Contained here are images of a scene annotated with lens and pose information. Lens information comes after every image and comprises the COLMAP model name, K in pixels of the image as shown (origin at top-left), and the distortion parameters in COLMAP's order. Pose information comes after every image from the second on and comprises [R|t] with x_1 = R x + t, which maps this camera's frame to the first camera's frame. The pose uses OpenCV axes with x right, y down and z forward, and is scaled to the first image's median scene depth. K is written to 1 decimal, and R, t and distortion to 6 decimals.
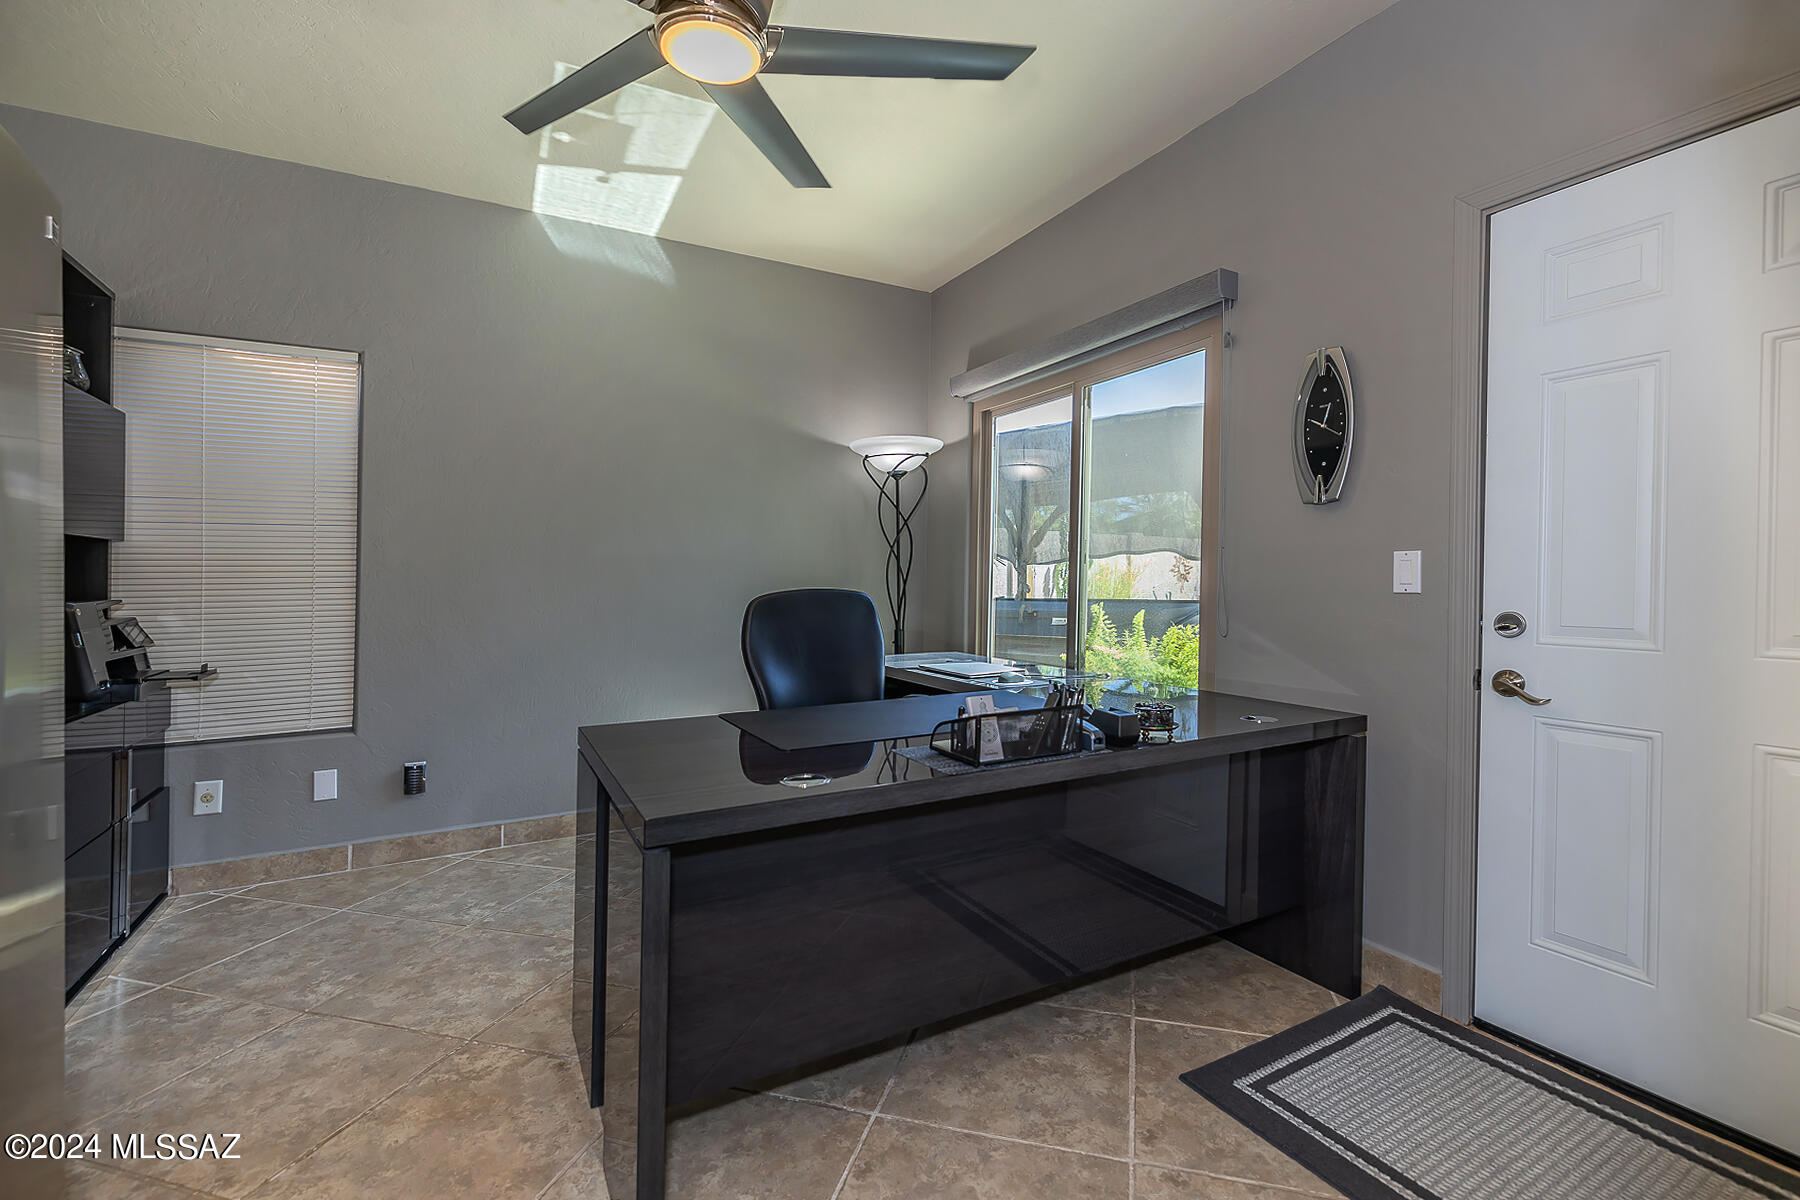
lens RADIAL K [[784.3, 0, 902.5], [0, 784.3, 586.6], [0, 0, 1]] dist [0.001738, -0.000114]
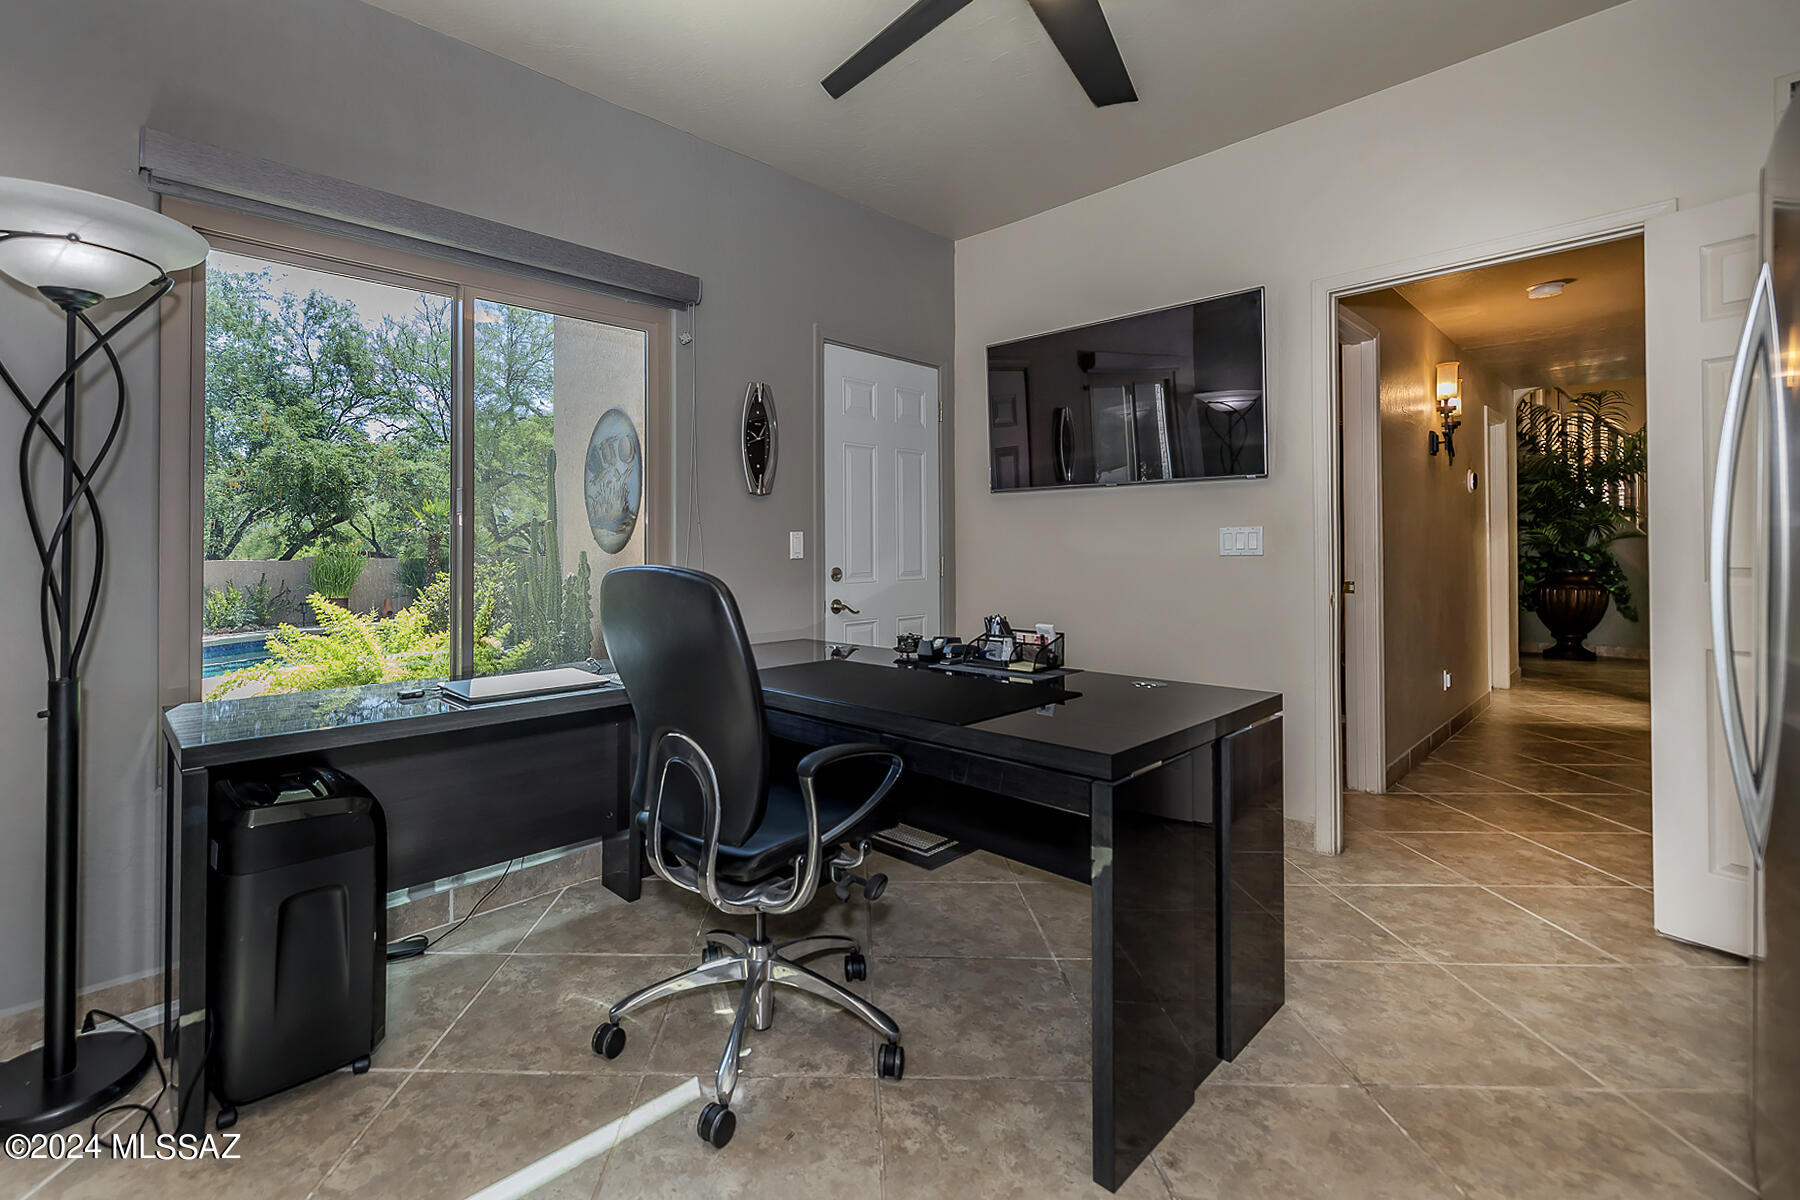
lens RADIAL K [[784.3, 0, 918.2], [0, 784.3, 550.9], [0, 0, 1]] dist [0.001738, -0.000114]
pose [[-0.309354, 0.009105, 0.950903, -1.037844], [0.014598, 0.999882, -0.004824, 0.004486], [-0.950835, 0.012389, -0.309450, 1.387957]]
